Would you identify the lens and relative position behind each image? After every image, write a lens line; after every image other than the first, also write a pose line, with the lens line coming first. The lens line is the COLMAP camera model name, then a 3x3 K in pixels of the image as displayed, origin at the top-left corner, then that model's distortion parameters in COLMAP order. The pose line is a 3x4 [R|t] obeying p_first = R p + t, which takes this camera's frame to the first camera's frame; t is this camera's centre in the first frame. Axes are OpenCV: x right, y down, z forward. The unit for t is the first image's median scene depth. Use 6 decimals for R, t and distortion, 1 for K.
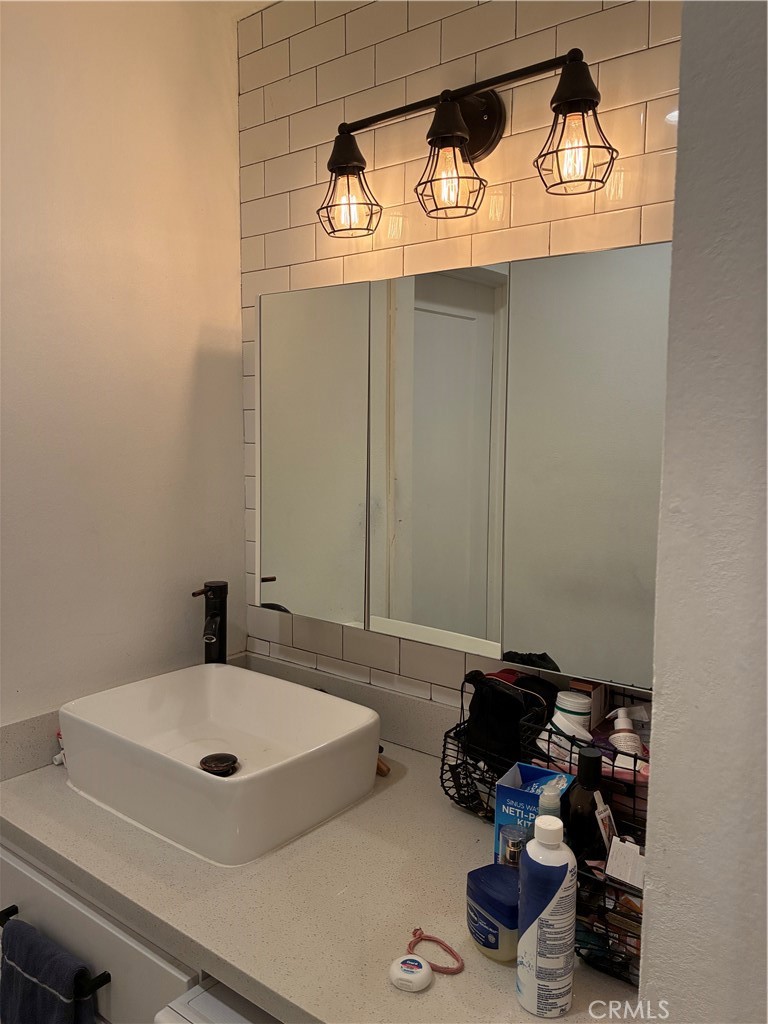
lens RADIAL K [[777.3, 0, 385.8], [0, 777.3, 521.0], [0, 0, 1]] dist [0.015593, -0.017714]
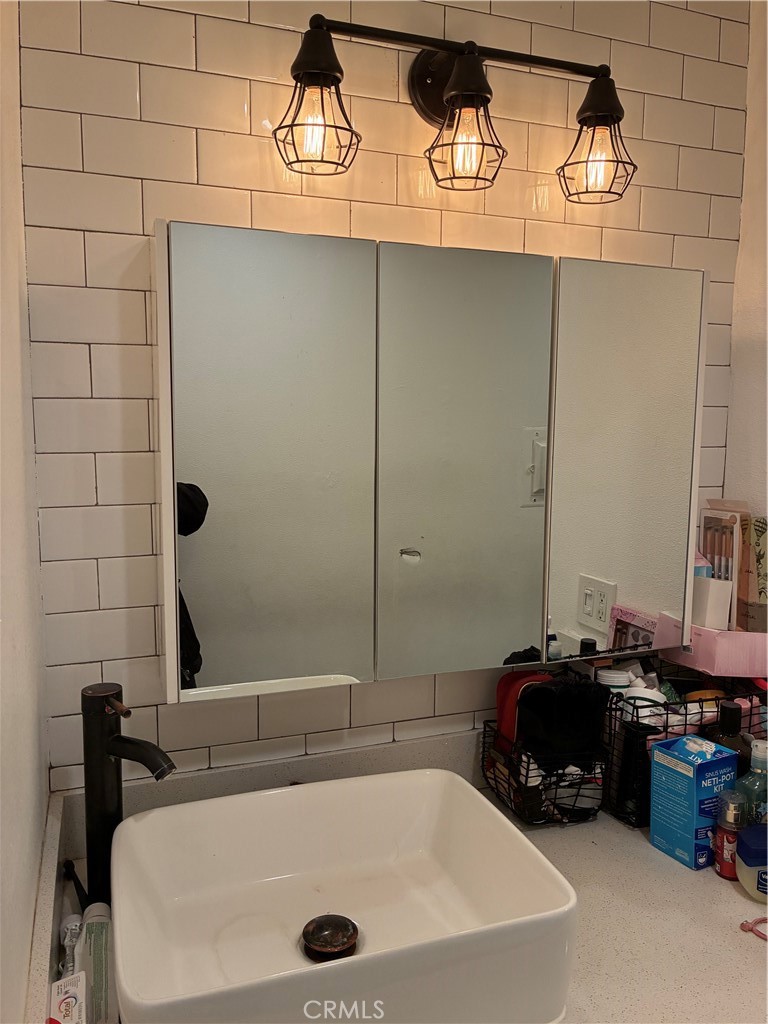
lens RADIAL K [[777.3, 0, 387.1], [0, 777.3, 504.0], [0, 0, 1]] dist [0.015593, -0.017714]
pose [[0.532047, -0.105025, 0.840176, -0.684130], [0.102250, 0.992985, 0.059376, -0.086930], [-0.840518, 0.054317, 0.539054, 0.566613]]
